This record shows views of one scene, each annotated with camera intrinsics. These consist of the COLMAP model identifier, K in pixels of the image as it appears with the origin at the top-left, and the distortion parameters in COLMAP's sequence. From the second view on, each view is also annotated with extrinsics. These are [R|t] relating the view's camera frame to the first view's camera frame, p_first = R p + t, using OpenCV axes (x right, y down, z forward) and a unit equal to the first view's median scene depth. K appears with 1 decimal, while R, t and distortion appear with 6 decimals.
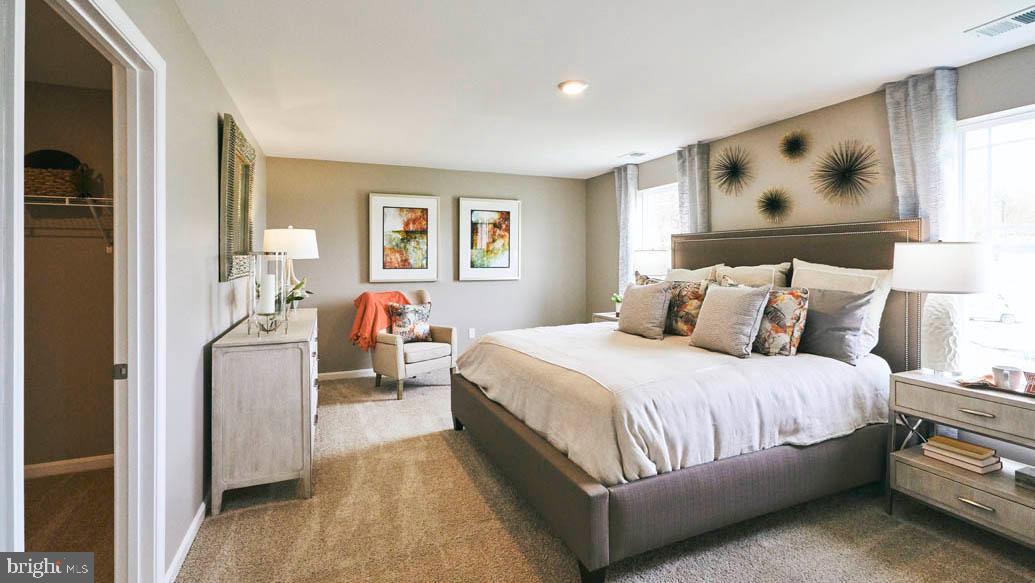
lens RADIAL K [[460.3, 0, 522.2], [0, 460.3, 258.9], [0, 0, 1]] dist [0.001257, 0.000448]
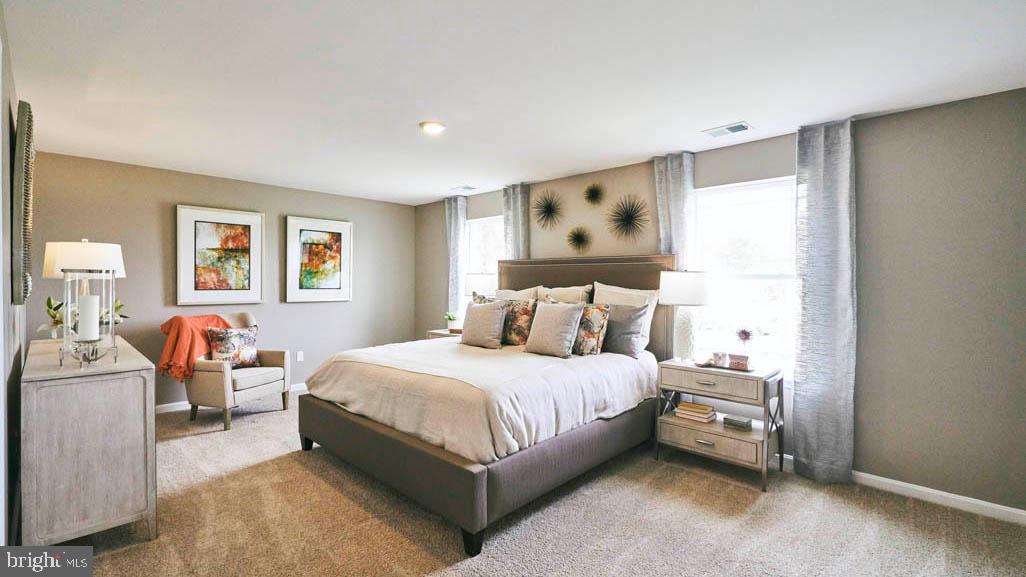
lens RADIAL K [[447.7, 0, 508.5], [0, 447.7, 287.2], [0, 0, 1]] dist [0.000708, 0.000302]
pose [[0.920578, 0.002409, 0.390552, -0.093057], [-0.007715, 0.999898, 0.012019, 0.000982], [-0.390483, -0.014078, 0.920502, -0.051544]]
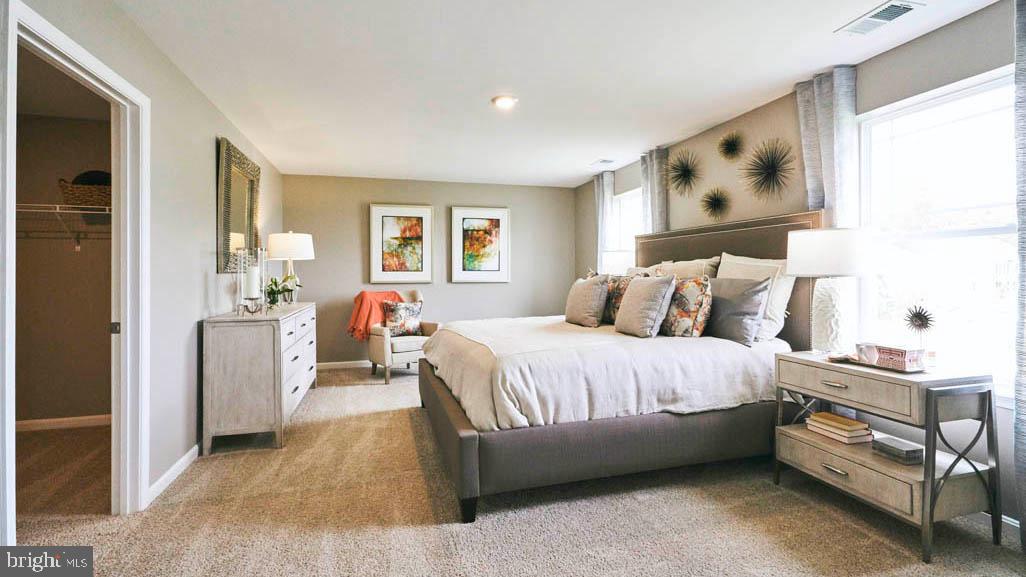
lens RADIAL K [[453.1, 0, 509.9], [0, 453.1, 271.2], [0, 0, 1]] dist [-0.000050, -0.000046]
pose [[0.992194, -0.004209, -0.124634, 0.167880], [0.003576, 0.999980, -0.005303, 0.032855], [0.124654, 0.004816, 0.992189, -0.067988]]
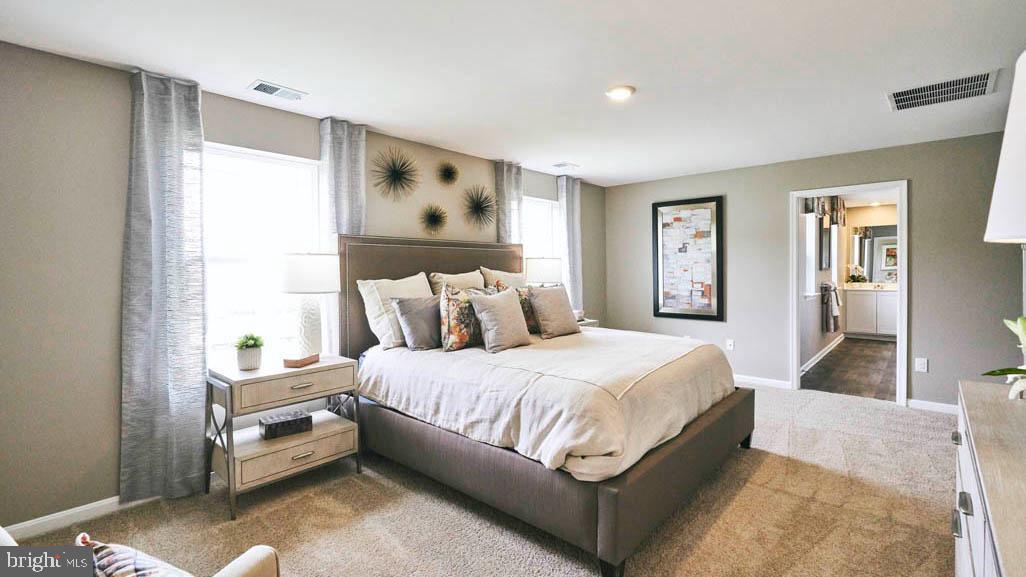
lens RADIAL K [[450.8, 0, 511.2], [0, 450.8, 284.0], [0, 0, 1]] dist [0.000329, 0.000474]
pose [[-0.405846, -0.065619, 0.911583, -0.455523], [-0.024161, 0.997841, 0.061071, -0.023627], [-0.913622, 0.002761, -0.406555, 1.032988]]
